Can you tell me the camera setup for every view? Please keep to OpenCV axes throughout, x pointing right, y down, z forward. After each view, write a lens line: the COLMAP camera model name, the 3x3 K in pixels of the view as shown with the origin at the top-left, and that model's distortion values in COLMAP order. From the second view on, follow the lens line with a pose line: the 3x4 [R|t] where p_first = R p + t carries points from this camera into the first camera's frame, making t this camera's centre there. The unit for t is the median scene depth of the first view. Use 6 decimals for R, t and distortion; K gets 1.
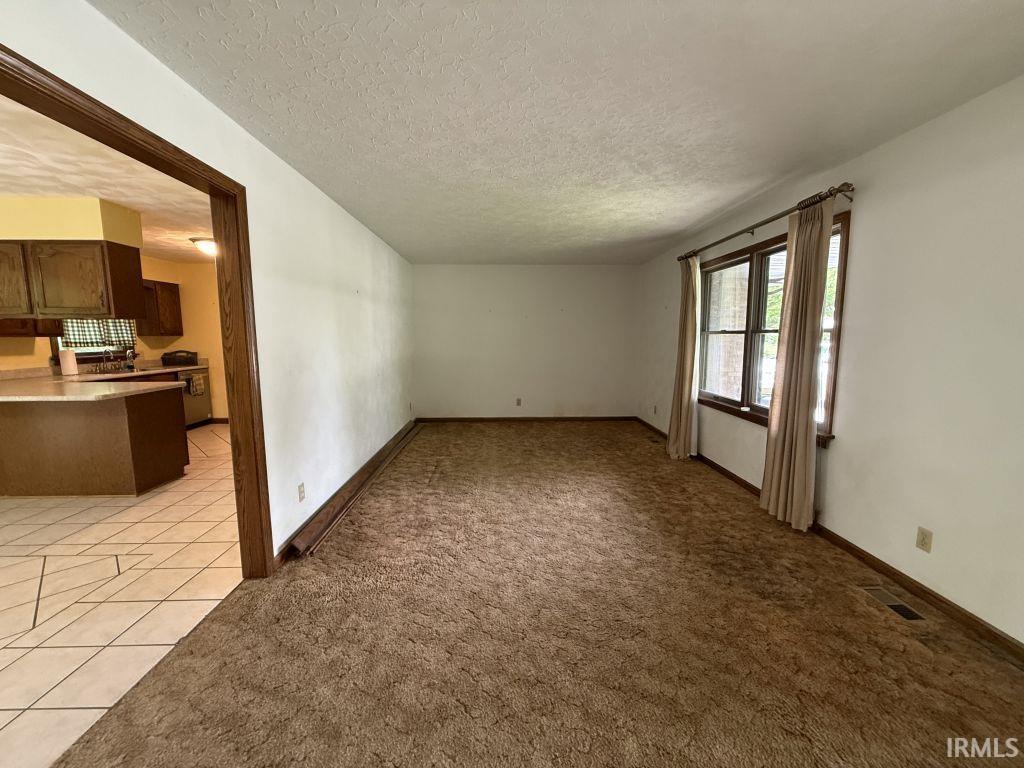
lens RADIAL K [[406.4, 0, 512.0], [0, 406.4, 384.0], [0, 0, 1]] dist [-0.001694, -0.000585]
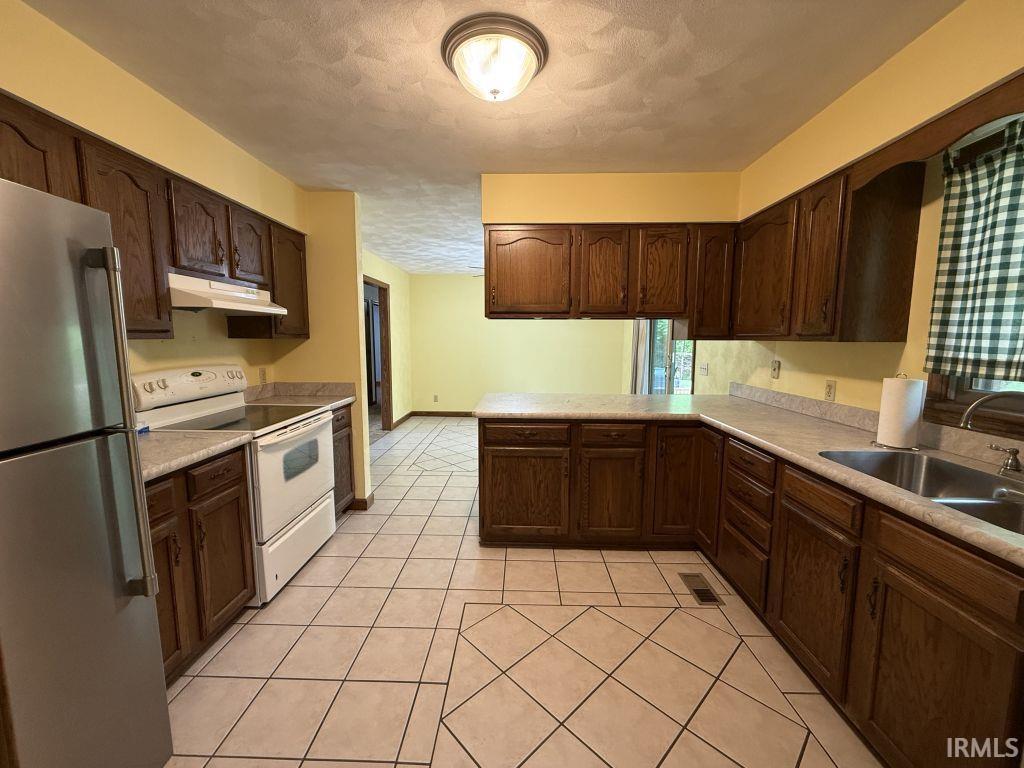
lens RADIAL K [[406.4, 0, 512.0], [0, 406.4, 384.0], [0, 0, 1]] dist [-0.001694, -0.000585]
pose [[-0.998080, -0.007449, 0.061484, -0.771280], [0.006810, 0.973523, 0.228488, -0.164138], [-0.061558, 0.228468, -0.971603, 1.374869]]
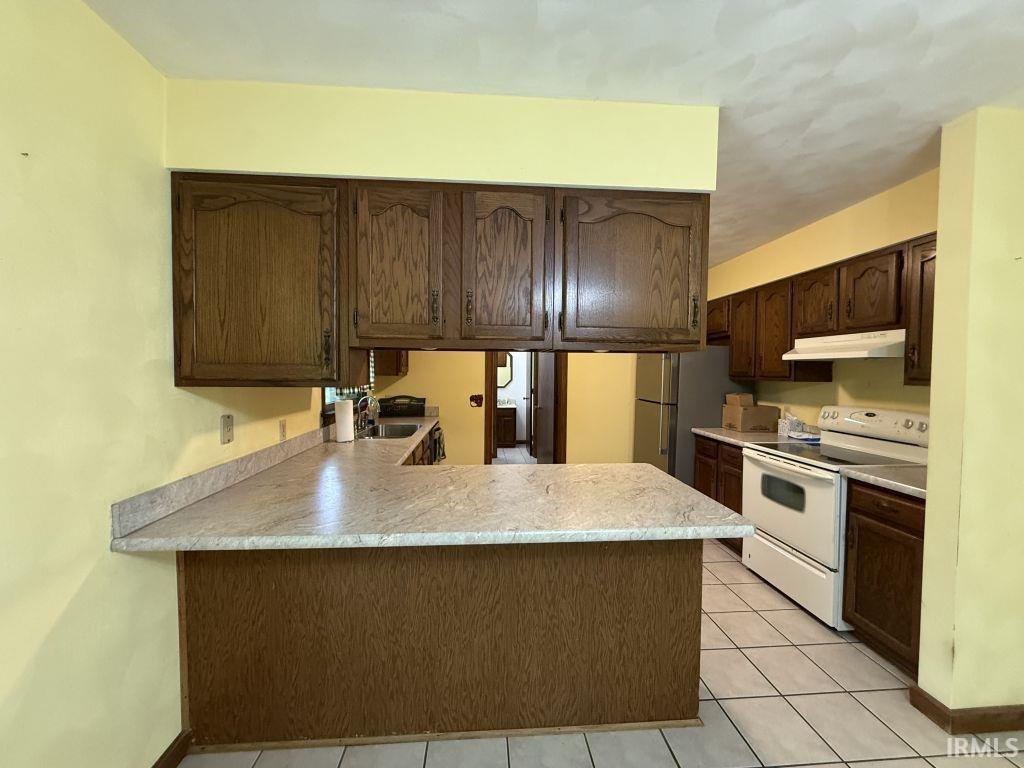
lens RADIAL K [[406.4, 0, 512.0], [0, 406.4, 384.0], [0, 0, 1]] dist [-0.001694, -0.000585]
pose [[0.999313, 0.008267, 0.036125, -0.867955], [-0.005108, 0.996222, -0.086697, -0.056176], [-0.036705, 0.086452, 0.995580, 0.372420]]
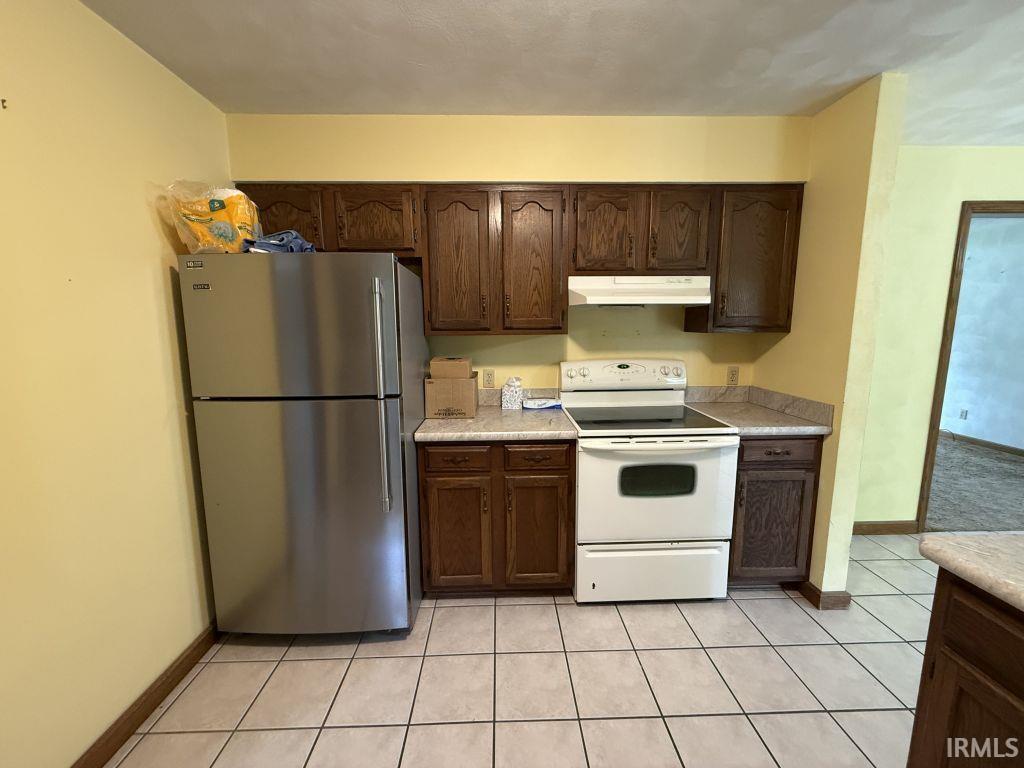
lens RADIAL K [[406.4, 0, 512.0], [0, 406.4, 384.0], [0, 0, 1]] dist [-0.001694, -0.000585]
pose [[0.009659, -0.142418, 0.989759, -0.881241], [0.125303, 0.982176, 0.140104, -0.134583], [-0.992072, 0.122667, 0.027332, 1.045008]]
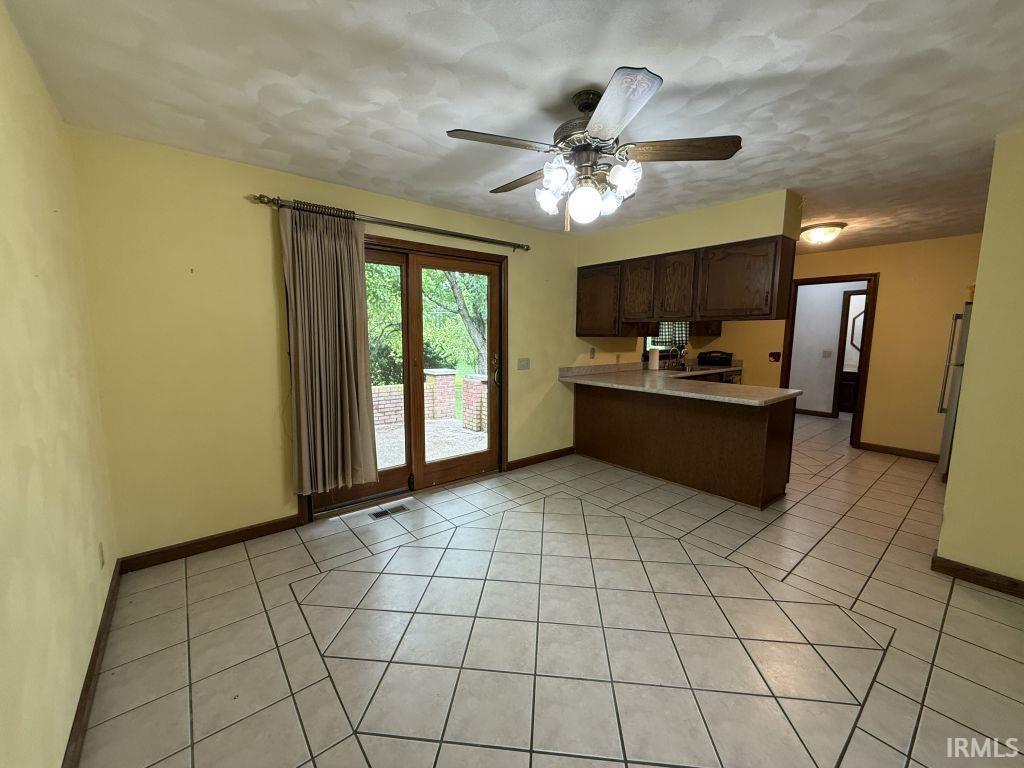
lens RADIAL K [[406.4, 0, 512.0], [0, 406.4, 384.0], [0, 0, 1]] dist [-0.001694, -0.000585]
pose [[0.602133, 0.102518, -0.791787, -0.414700], [-0.101773, 0.993487, 0.051238, -0.000323], [0.791883, 0.049731, 0.608645, -0.025297]]
